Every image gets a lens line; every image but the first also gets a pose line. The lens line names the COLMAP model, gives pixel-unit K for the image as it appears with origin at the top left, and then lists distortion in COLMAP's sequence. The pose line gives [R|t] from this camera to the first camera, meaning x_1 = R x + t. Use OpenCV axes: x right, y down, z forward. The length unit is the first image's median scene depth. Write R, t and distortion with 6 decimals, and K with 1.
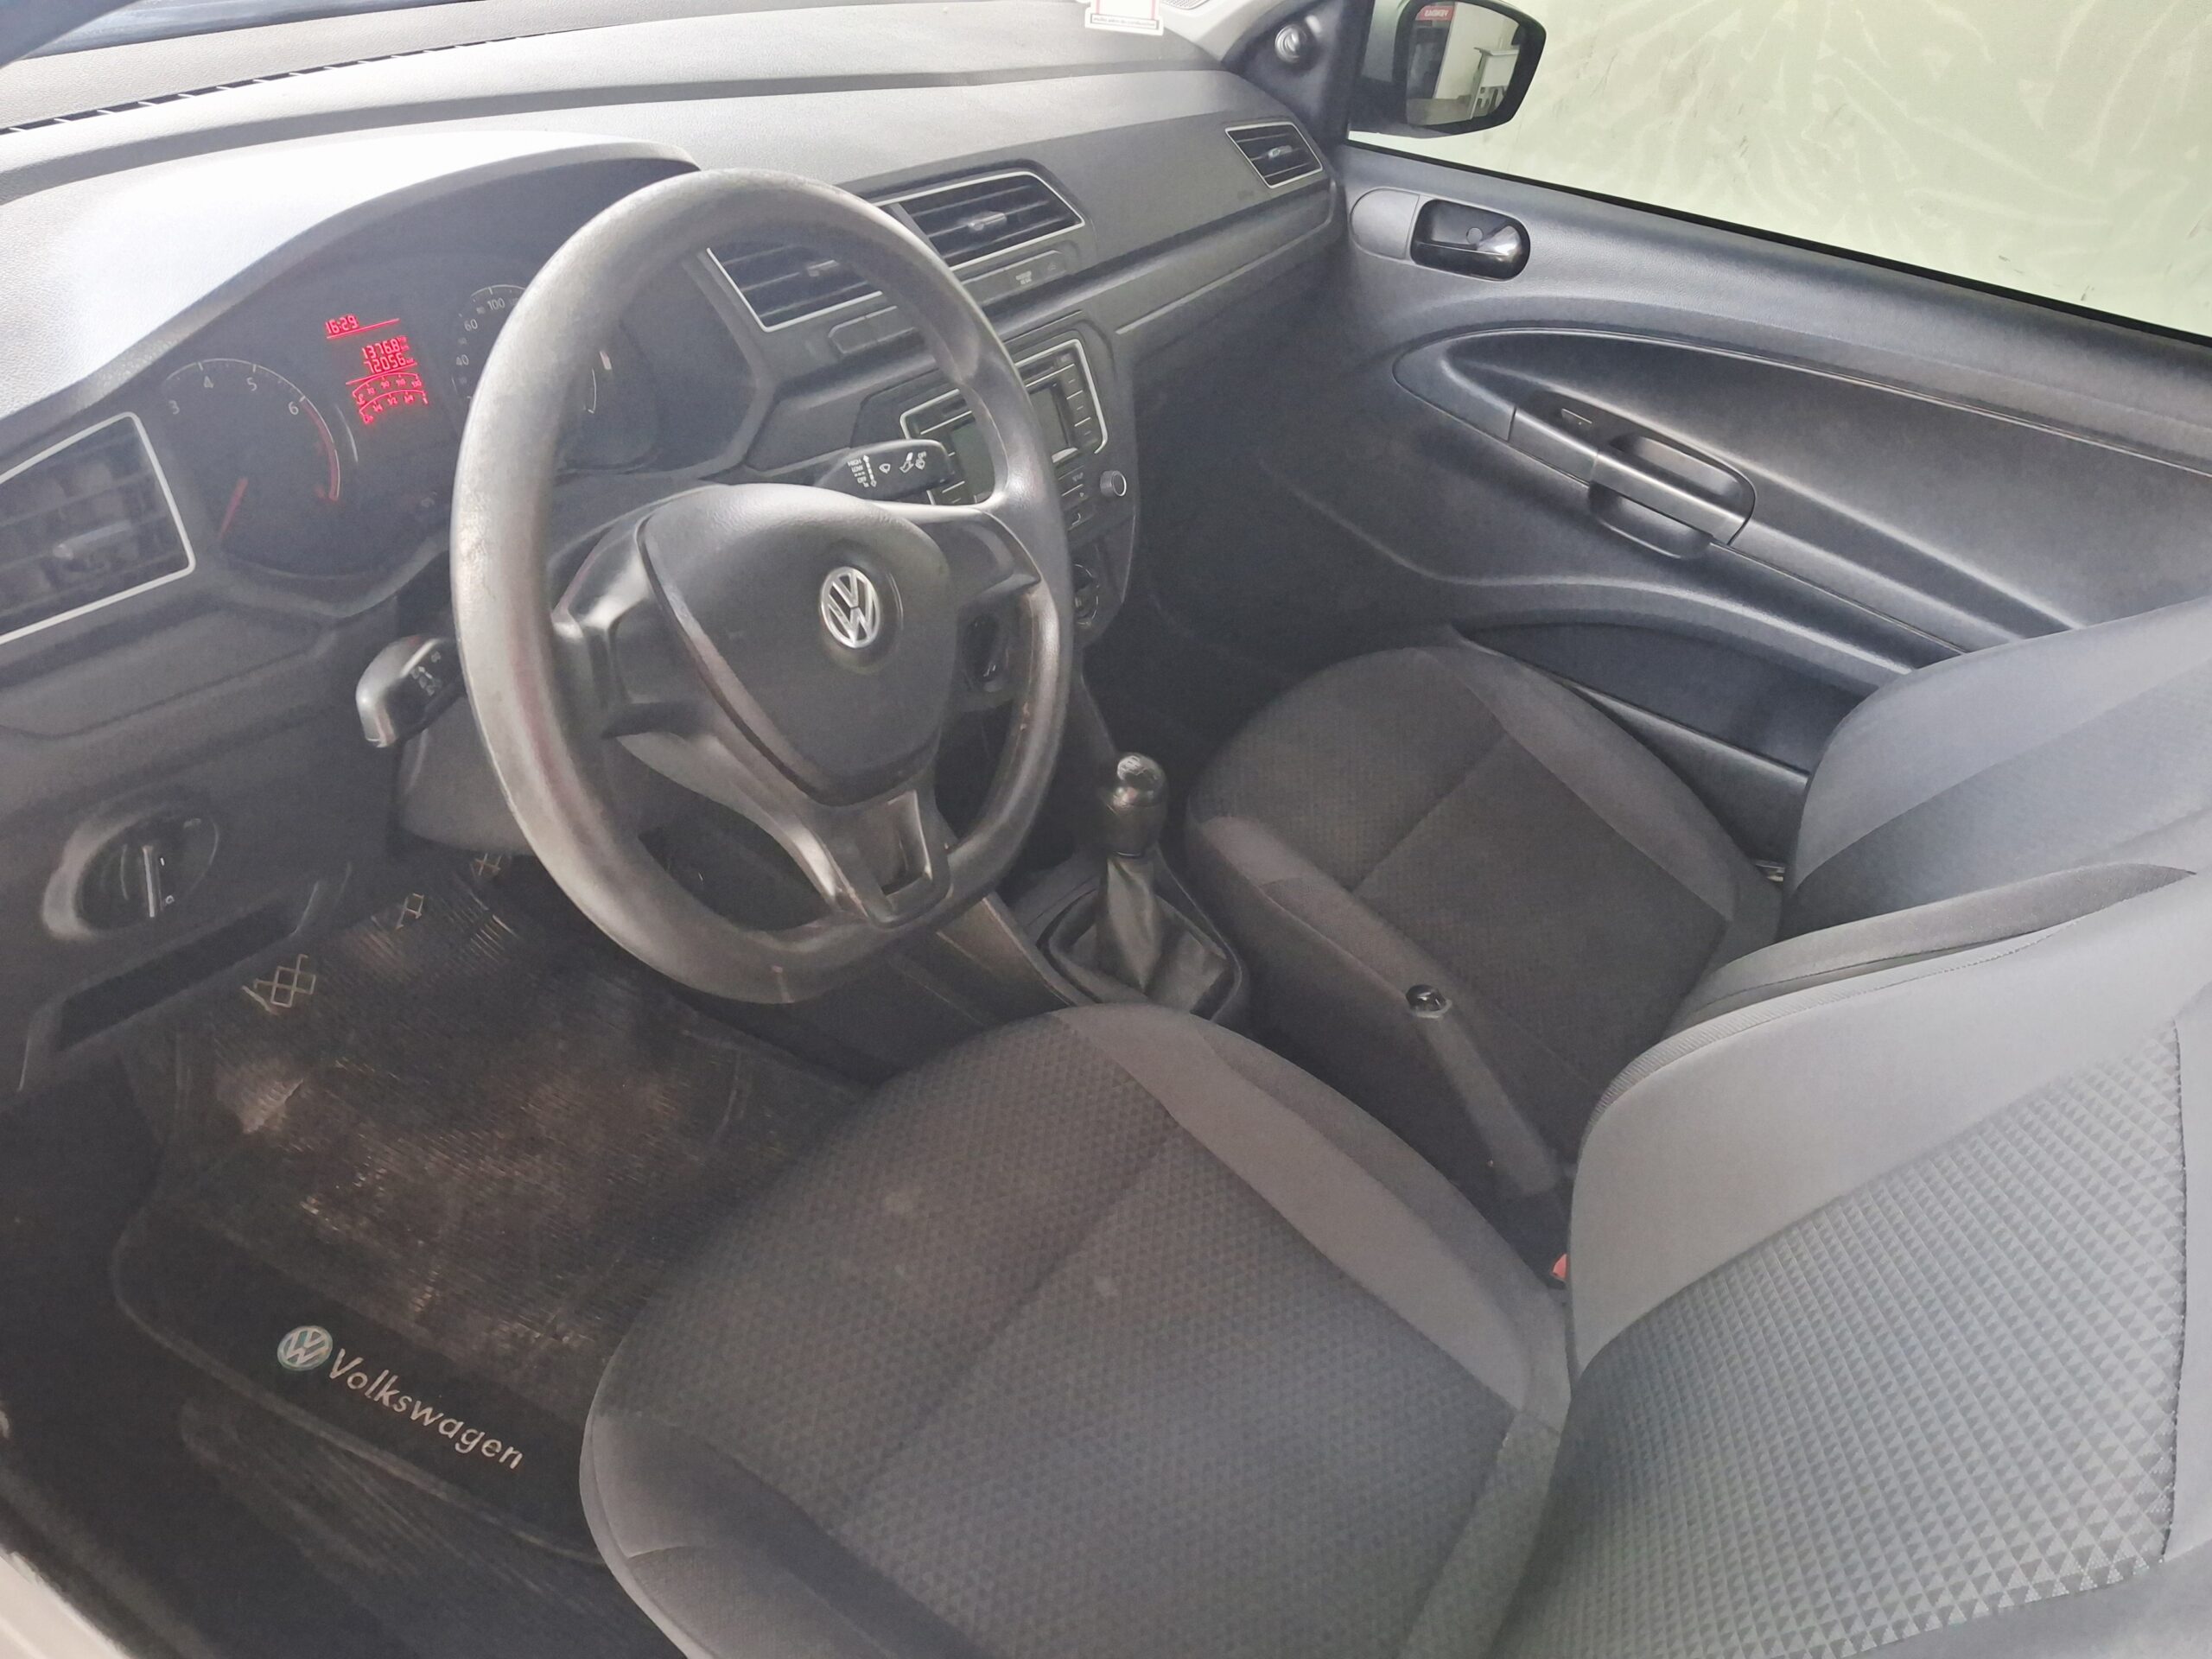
lens RADIAL K [[1585.8, 0, 1128.2], [0, 1585.8, 843.5], [0, 0, 1]] dist [0.088088, -0.159530]
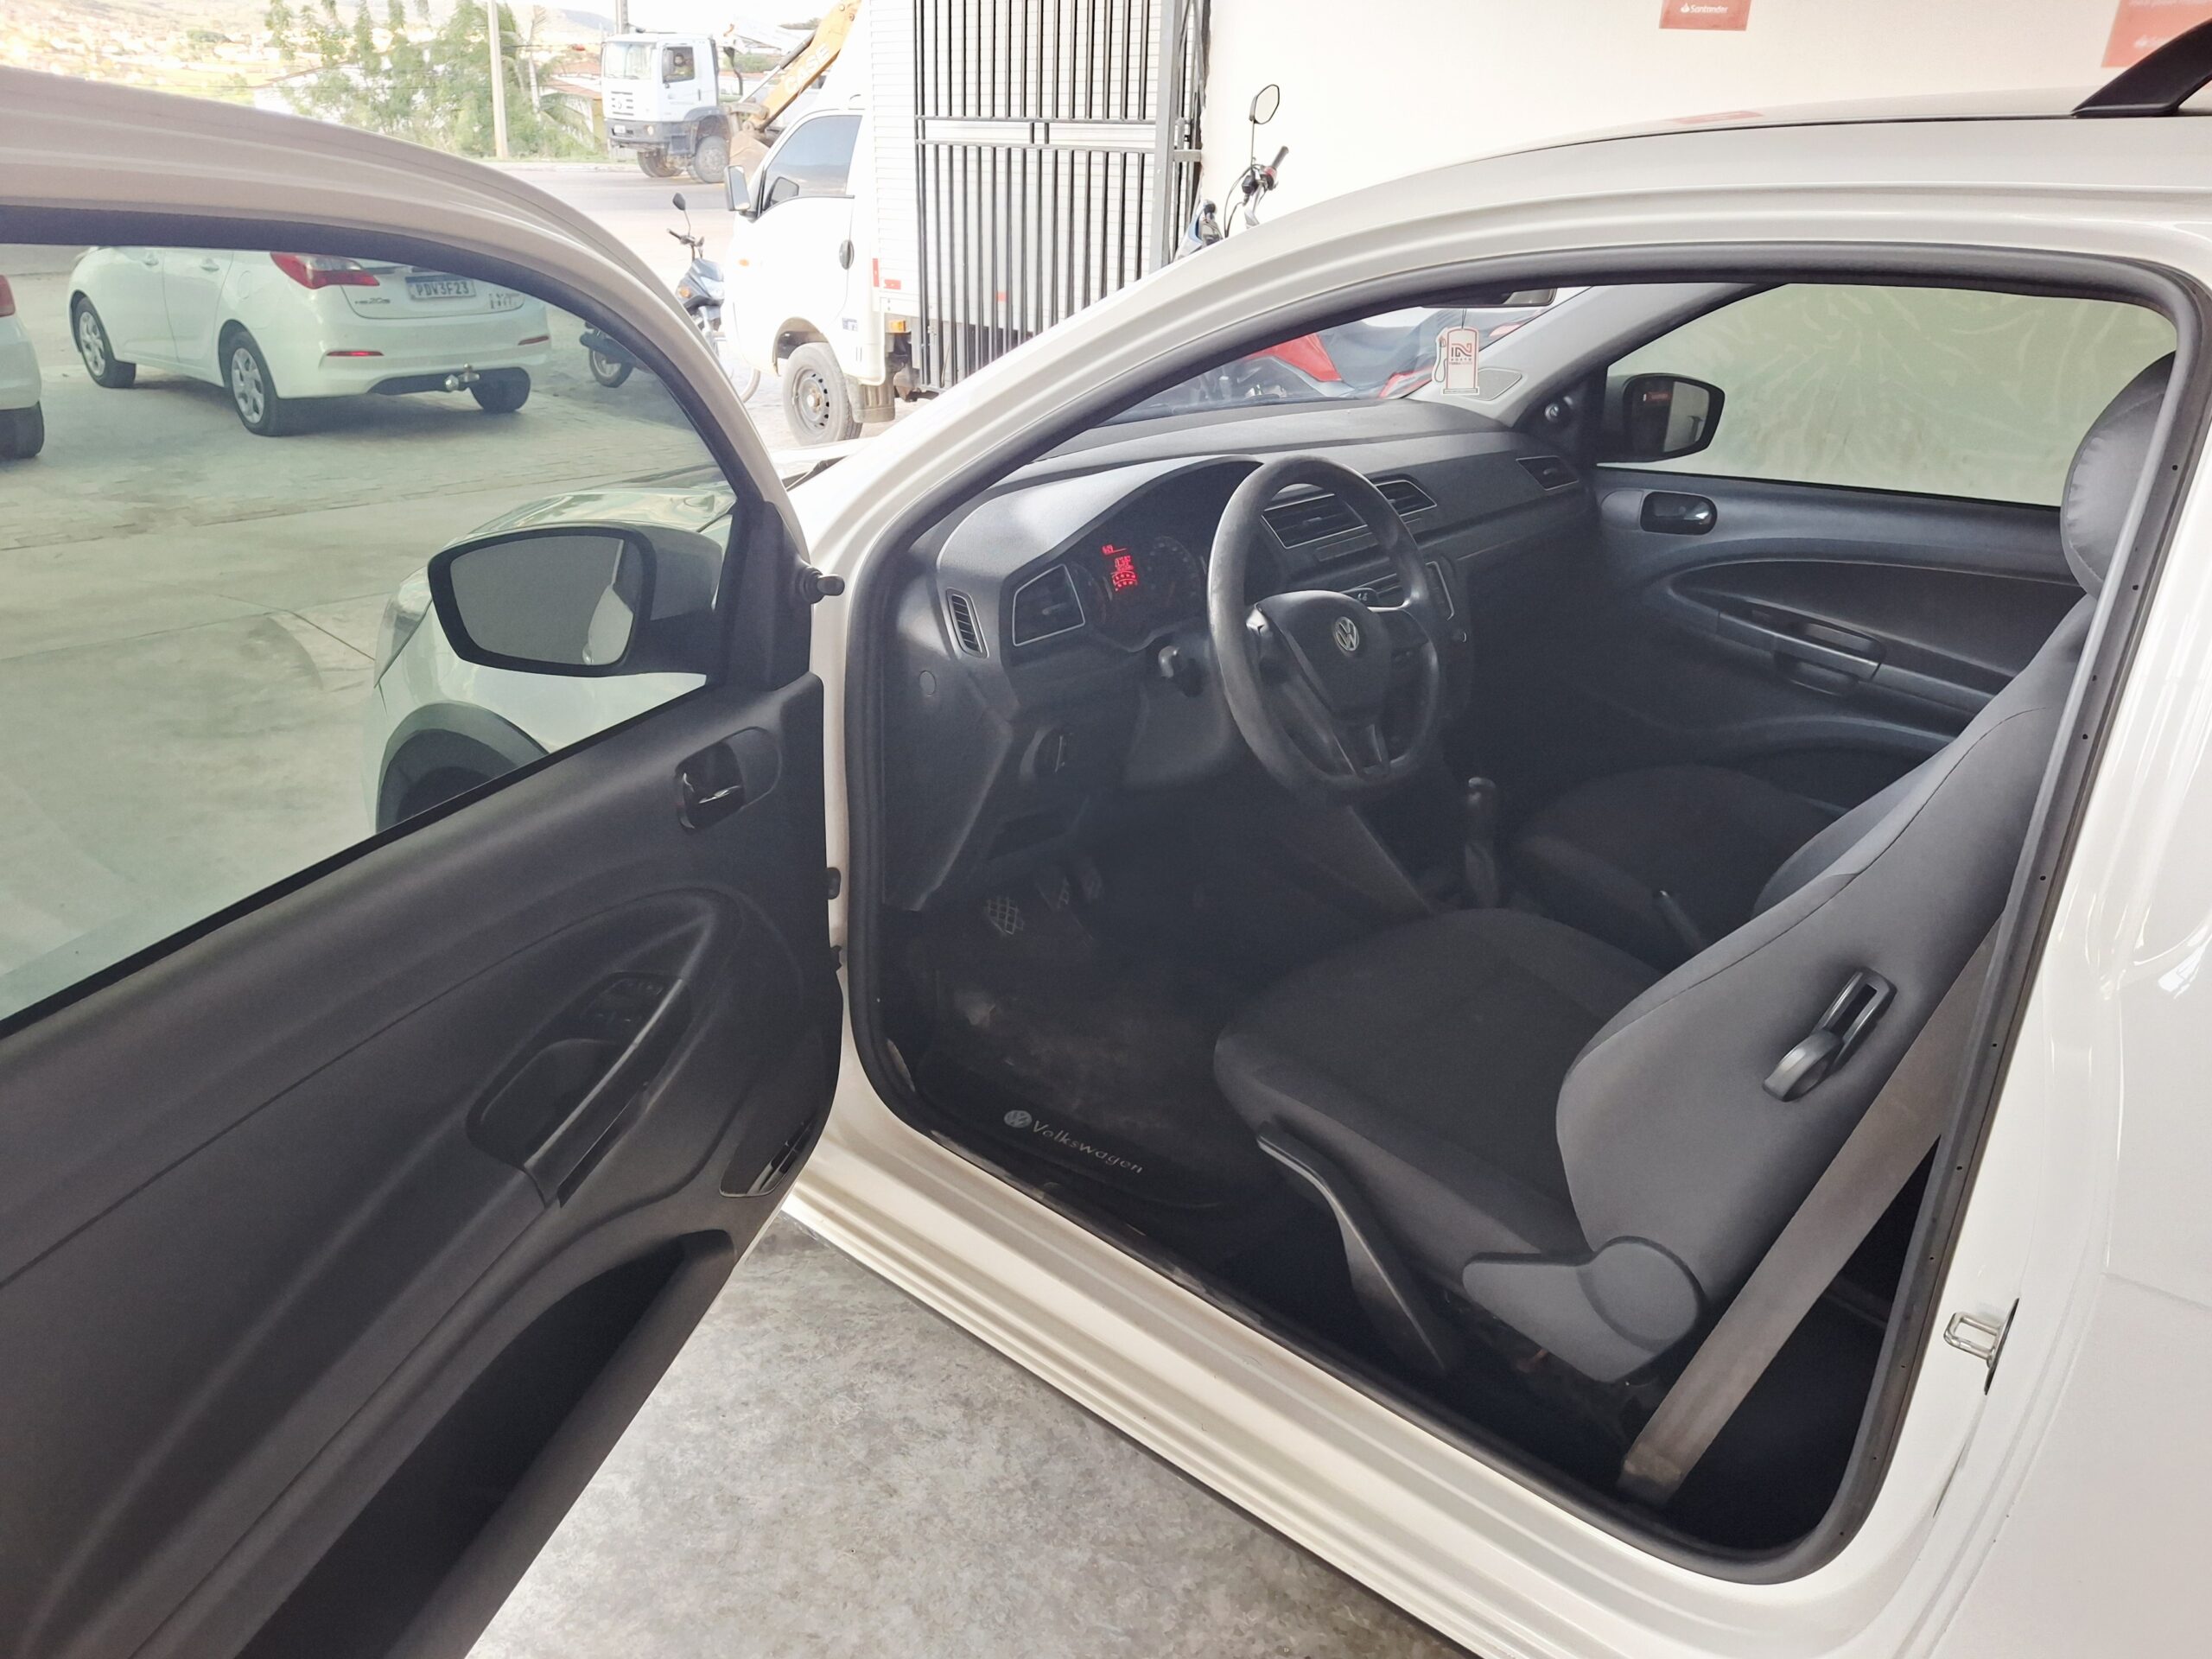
lens RADIAL K [[1585.8, 0, 1128.2], [0, 1585.8, 843.5], [0, 0, 1]] dist [0.088088, -0.159530]
pose [[0.979574, -0.043218, -0.196384, -0.029704], [-0.006165, 0.969717, -0.244153, 0.409171], [0.200989, 0.240377, 0.949643, -0.665644]]
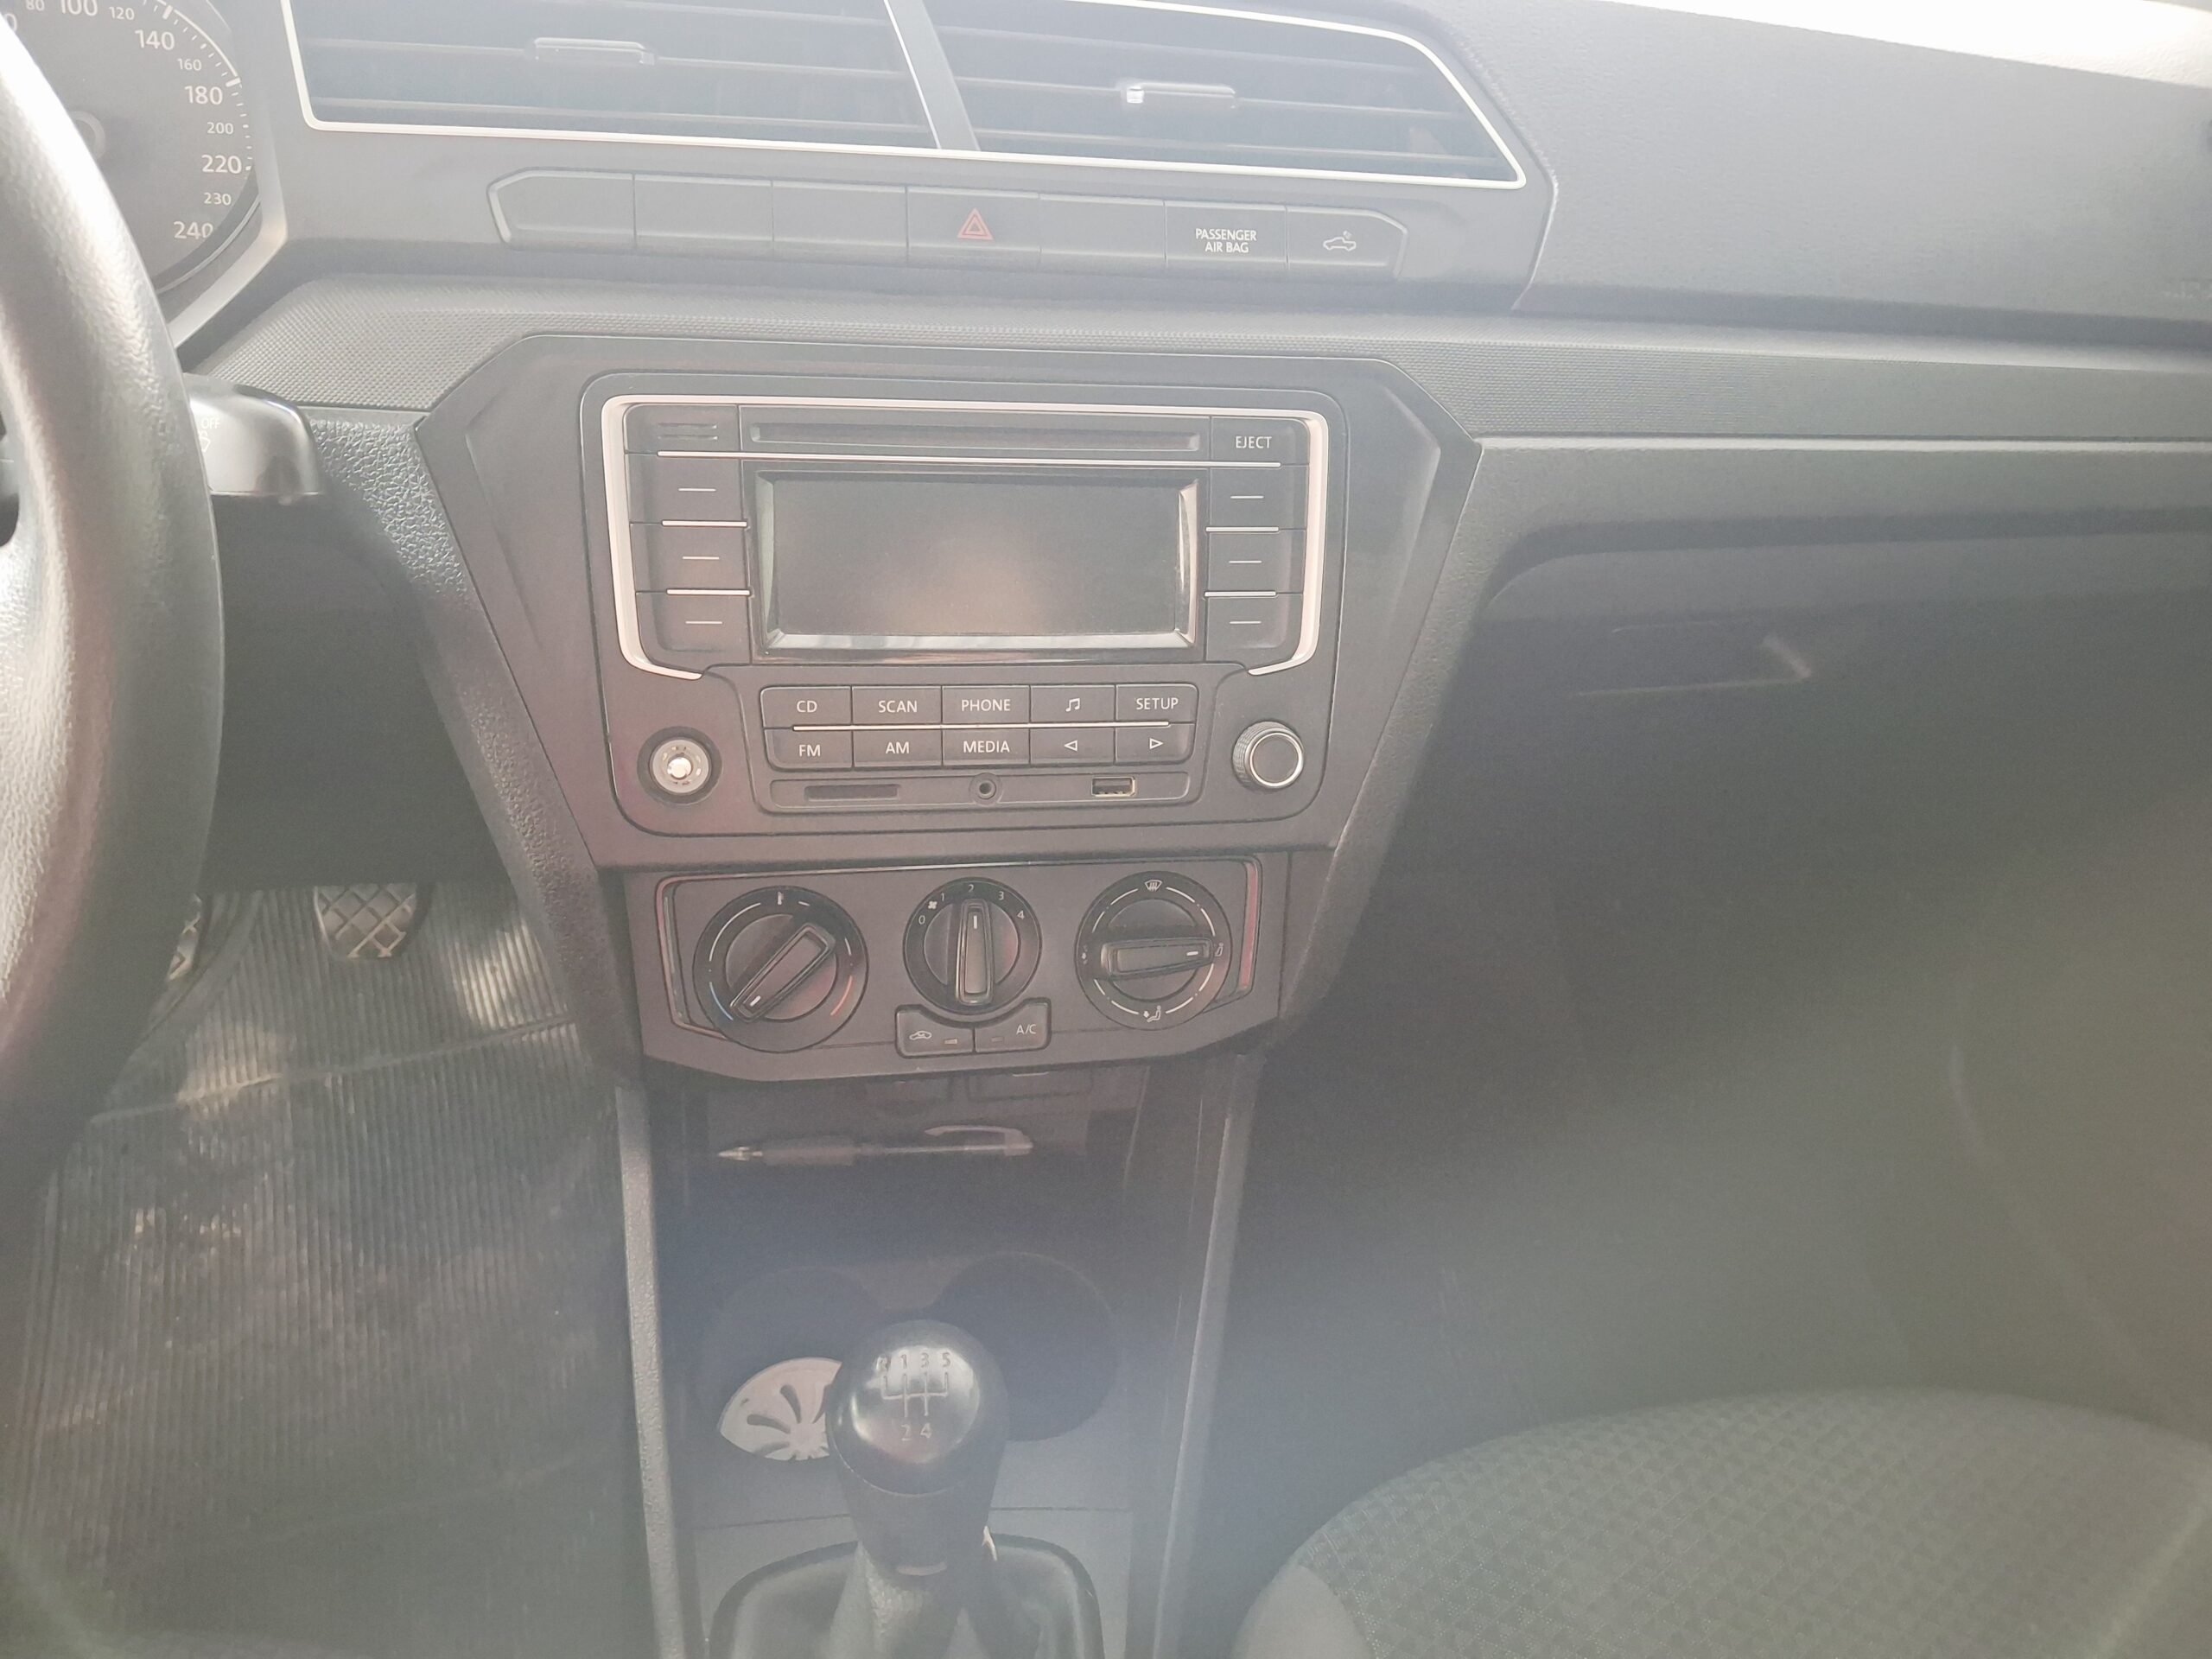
lens RADIAL K [[1639.6, 0, 1106.0], [0, 1639.6, 829.5], [0, 0, 1]] dist [-0.016130, 0.008341]
pose [[0.648780, 0.392808, -0.651756, 0.227601], [-0.460974, 0.884315, 0.074101, -0.209937], [0.605465, 0.252367, 0.754800, 0.624111]]
